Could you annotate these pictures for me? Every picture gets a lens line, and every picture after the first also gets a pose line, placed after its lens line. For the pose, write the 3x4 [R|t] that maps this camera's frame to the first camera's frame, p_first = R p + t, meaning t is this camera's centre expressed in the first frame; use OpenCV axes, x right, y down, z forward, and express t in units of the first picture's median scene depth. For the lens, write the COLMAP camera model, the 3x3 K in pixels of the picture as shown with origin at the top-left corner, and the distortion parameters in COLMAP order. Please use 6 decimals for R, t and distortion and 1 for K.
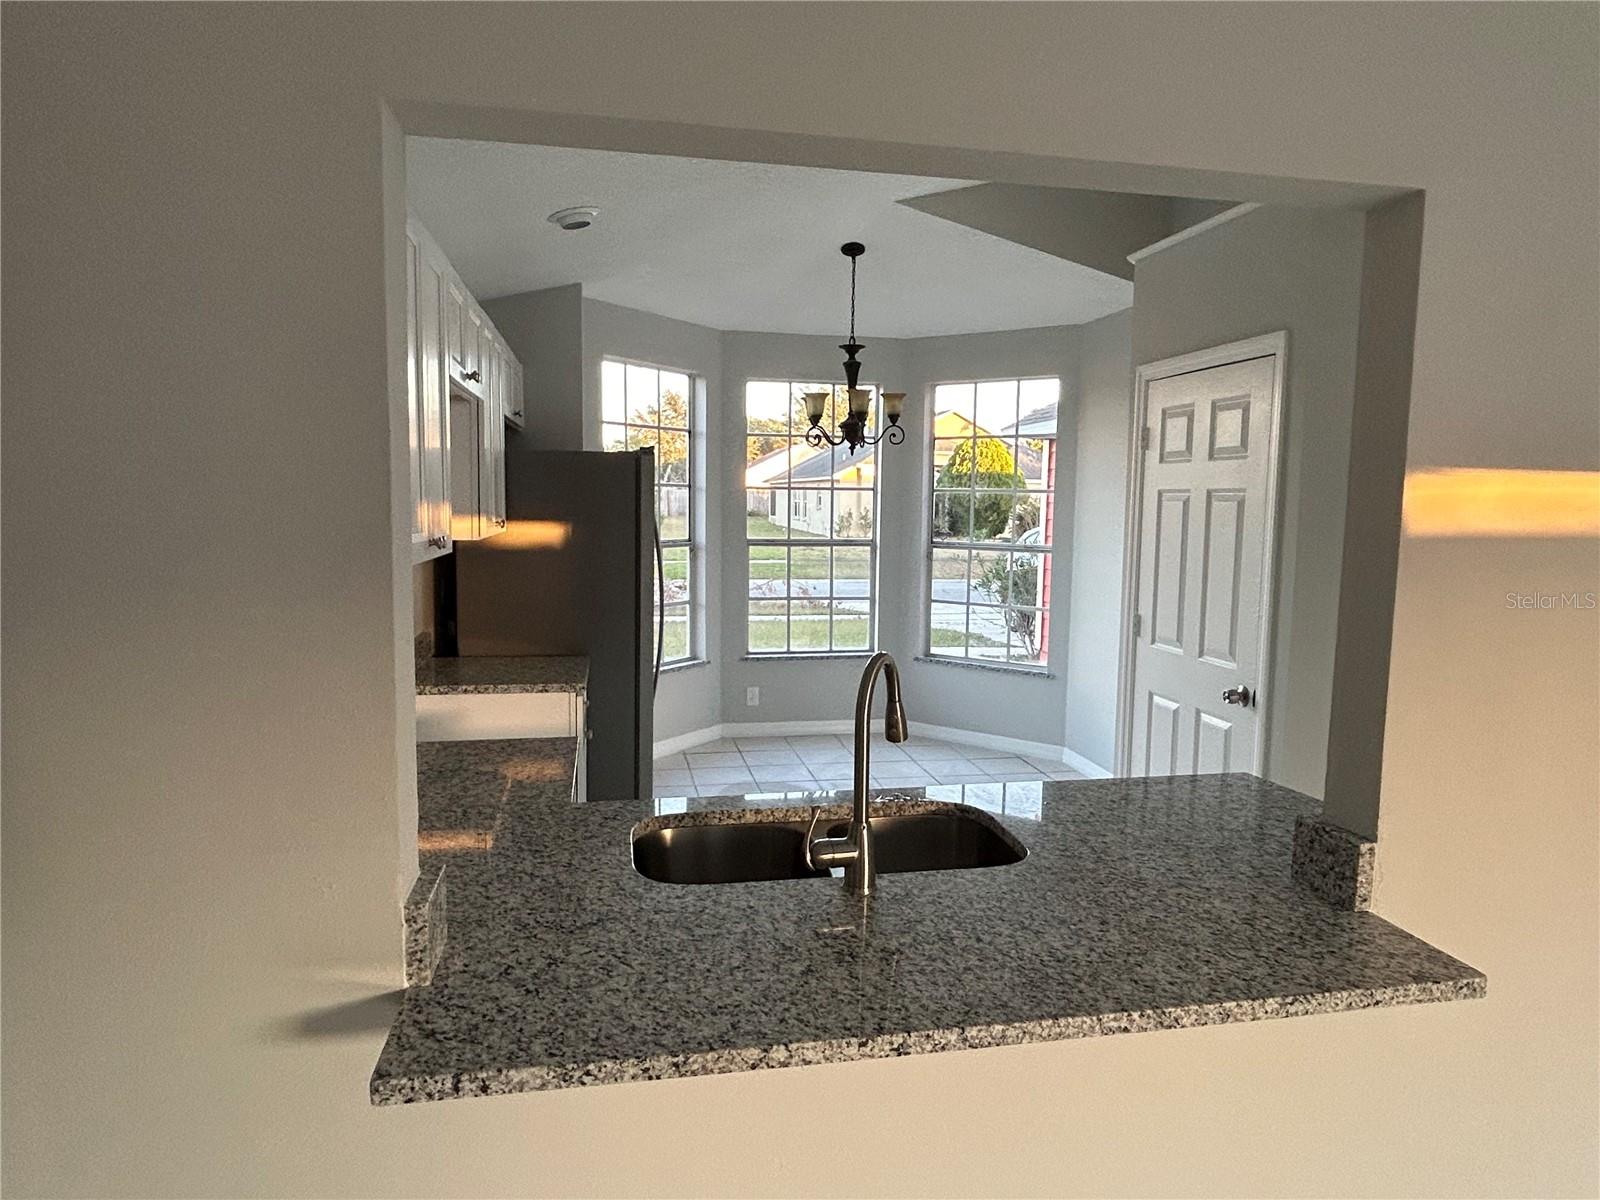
lens RADIAL K [[991.3, 0, 801.8], [0, 991.3, 603.1], [0, 0, 1]] dist [0.016172, -0.029943]
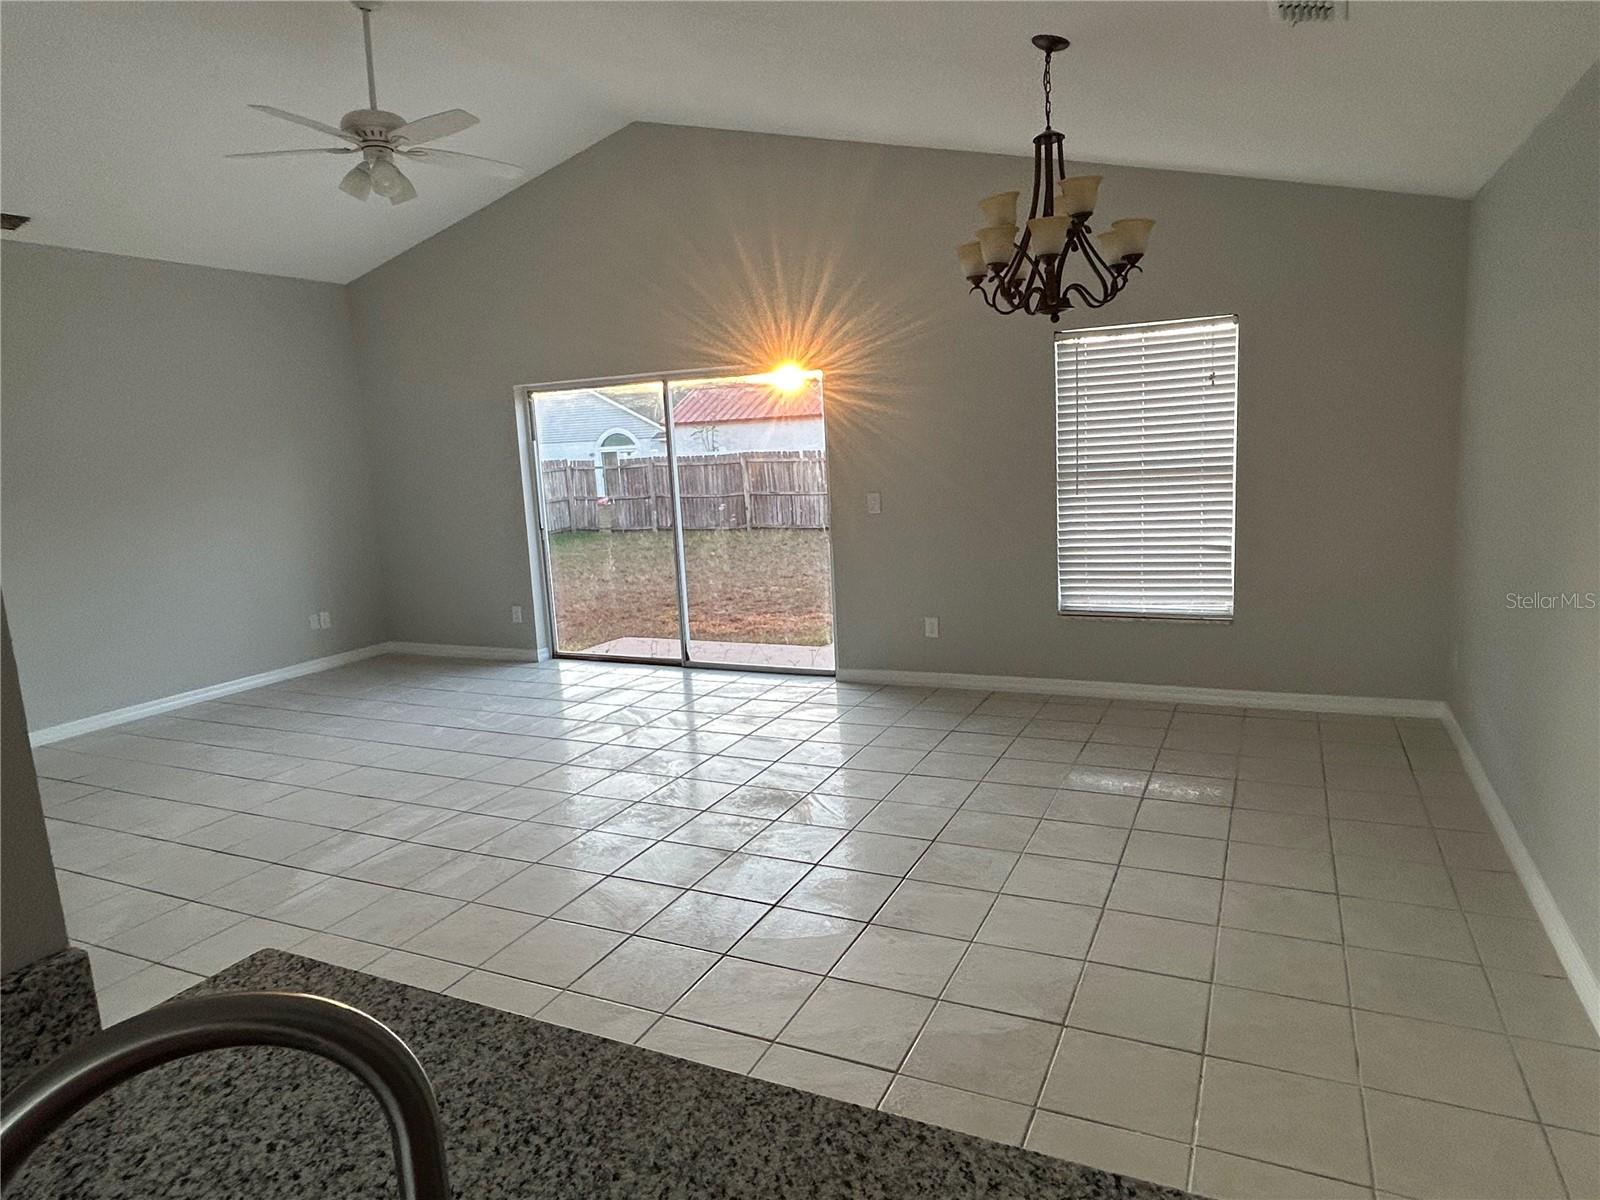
lens RADIAL K [[991.3, 0, 801.8], [0, 991.3, 603.1], [0, 0, 1]] dist [0.016172, -0.029943]
pose [[-0.803916, -0.069730, 0.590641, -0.280534], [0.102475, 0.962010, 0.253051, -0.140591], [-0.585848, 0.263958, -0.766230, 1.468072]]
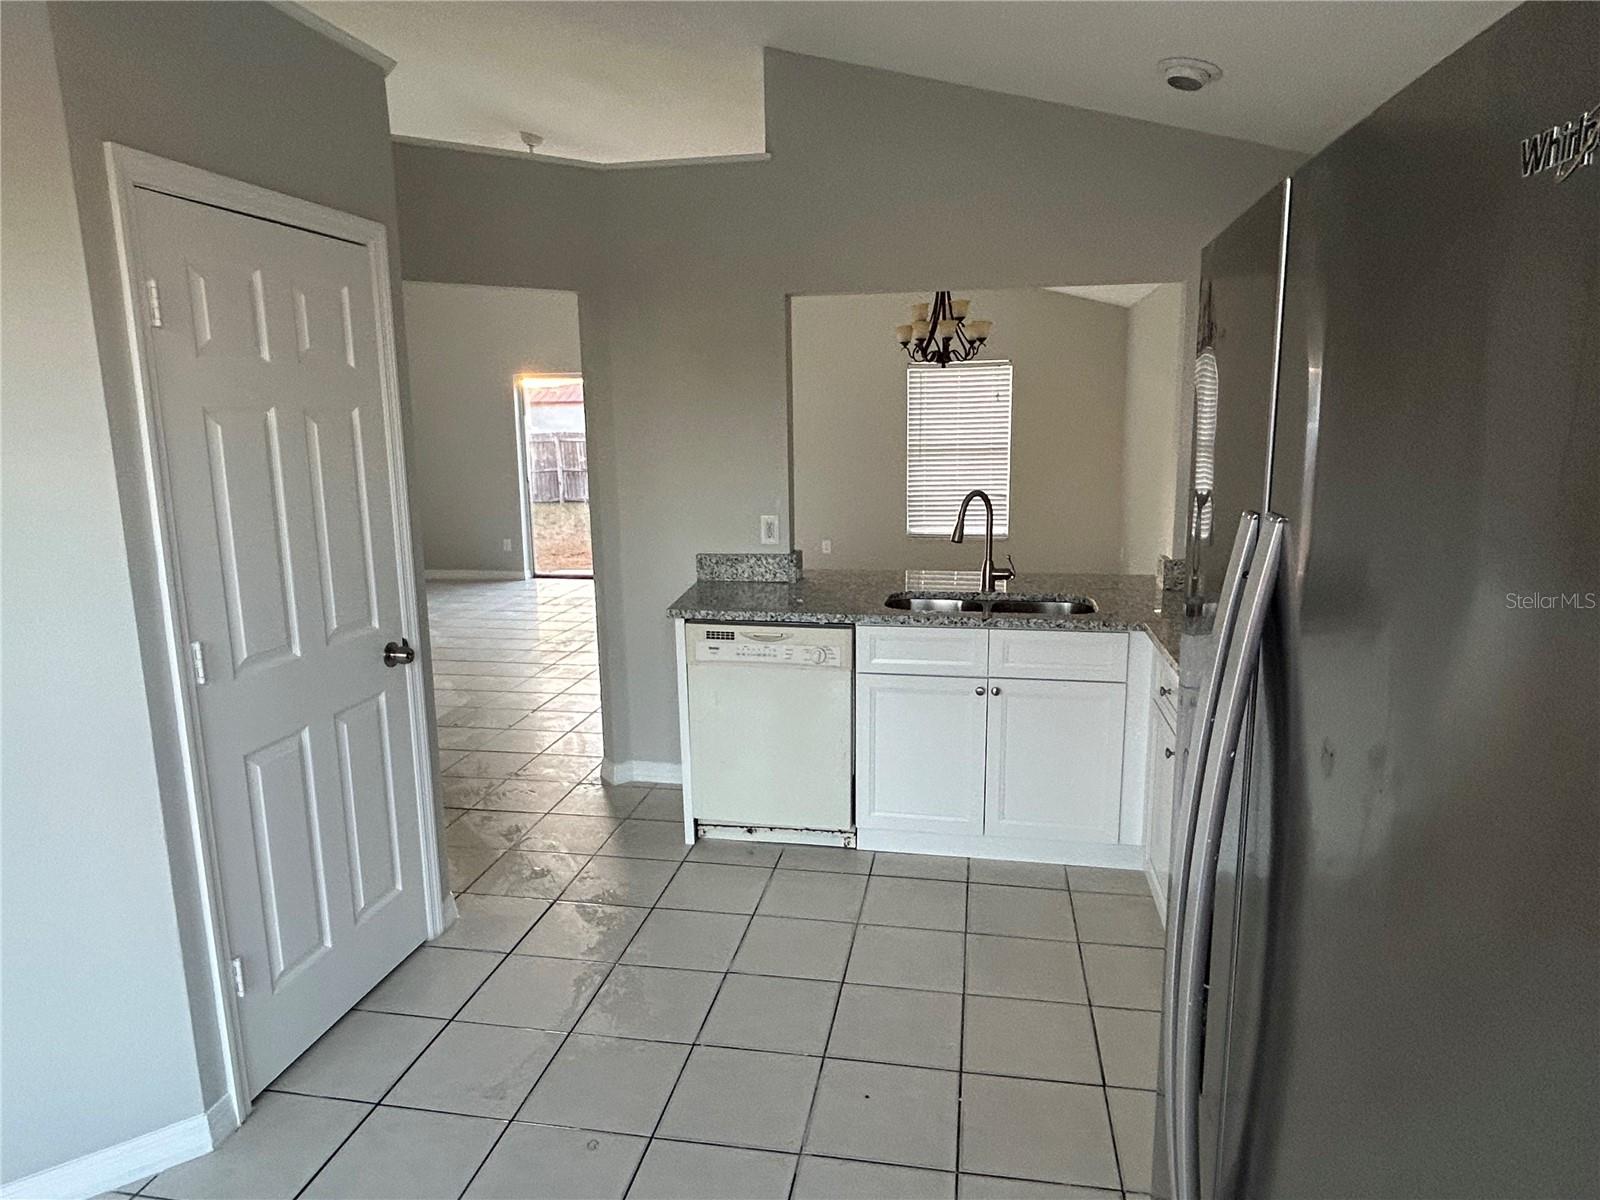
lens RADIAL K [[991.3, 0, 801.8], [0, 991.3, 603.1], [0, 0, 1]] dist [0.016172, -0.029943]
pose [[-0.932253, -0.068475, 0.355269, -0.355550], [0.037266, 0.958532, 0.282538, -0.268015], [-0.359883, 0.276637, -0.891042, 2.594652]]
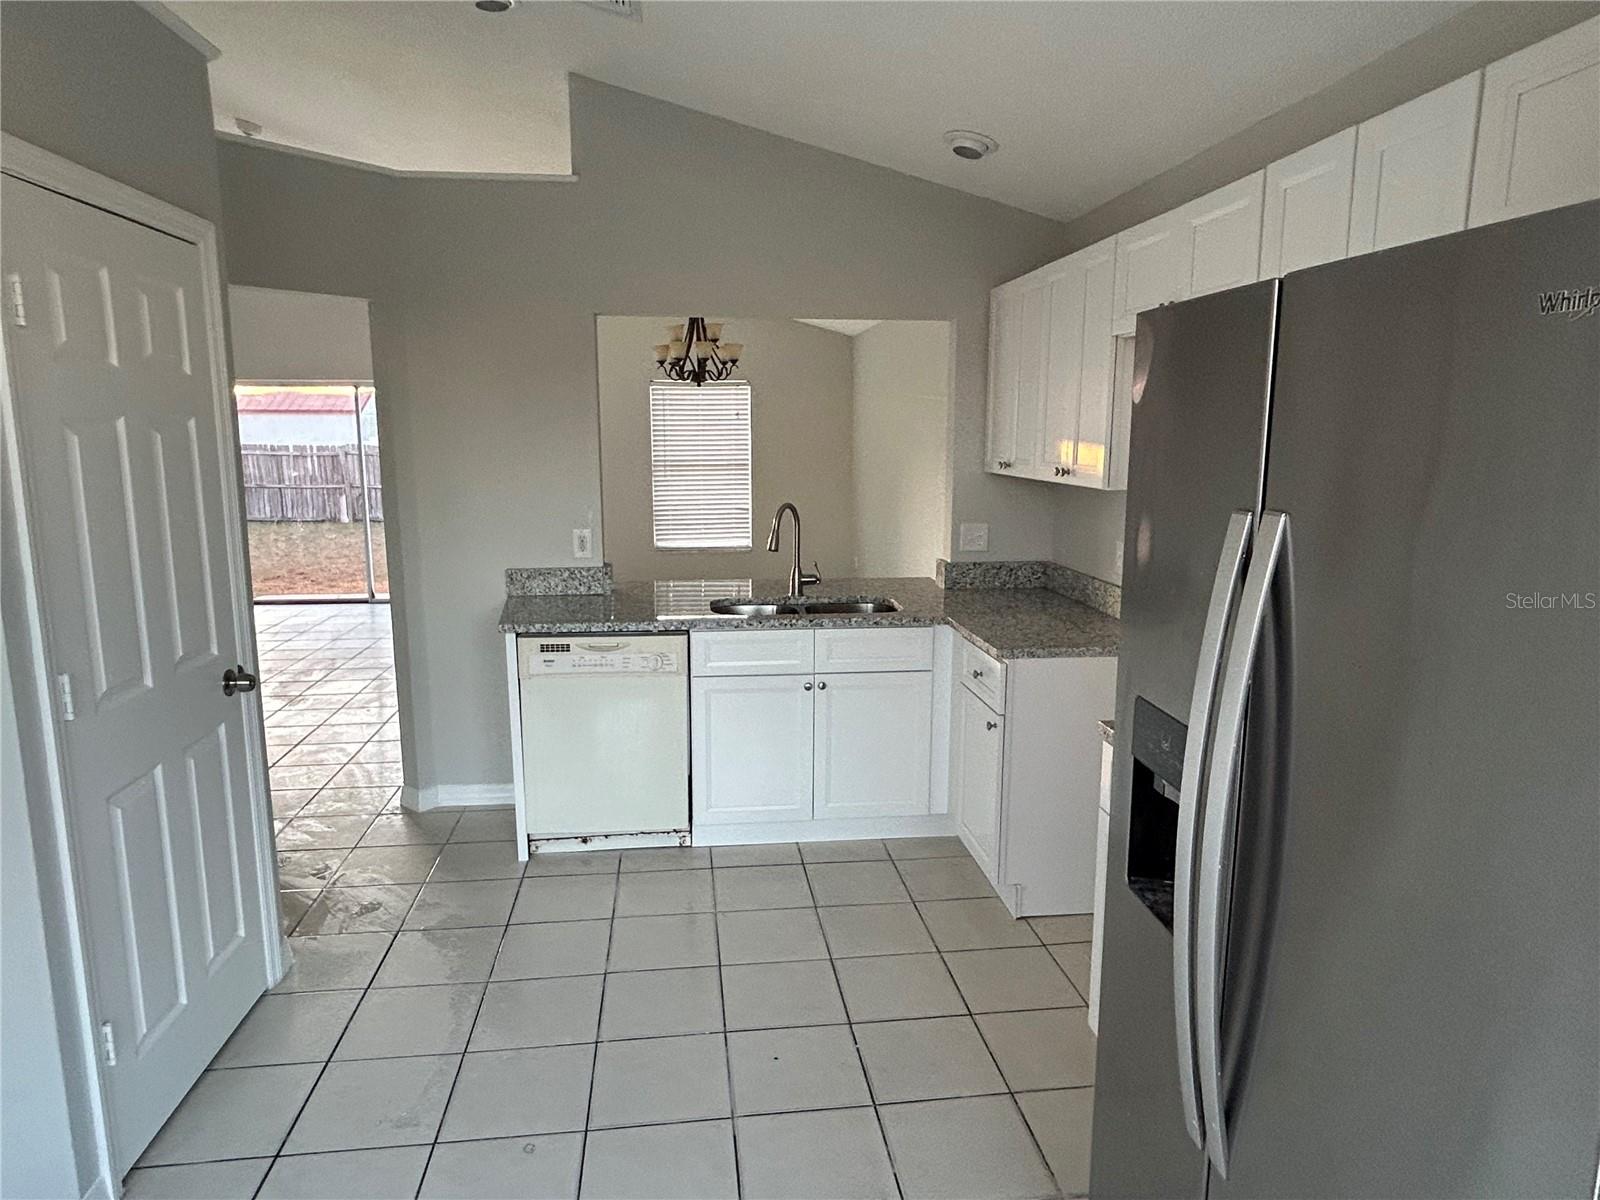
lens RADIAL K [[993.3, 0, 800.0], [0, 993.3, 600.0], [0, 0, 1]] dist [0.013135, -0.013901]
pose [[-0.997547, -0.026486, 0.064791, -0.224009], [-0.008089, 0.963065, 0.269149, -0.279729], [-0.069527, 0.267965, -0.960917, 2.694261]]
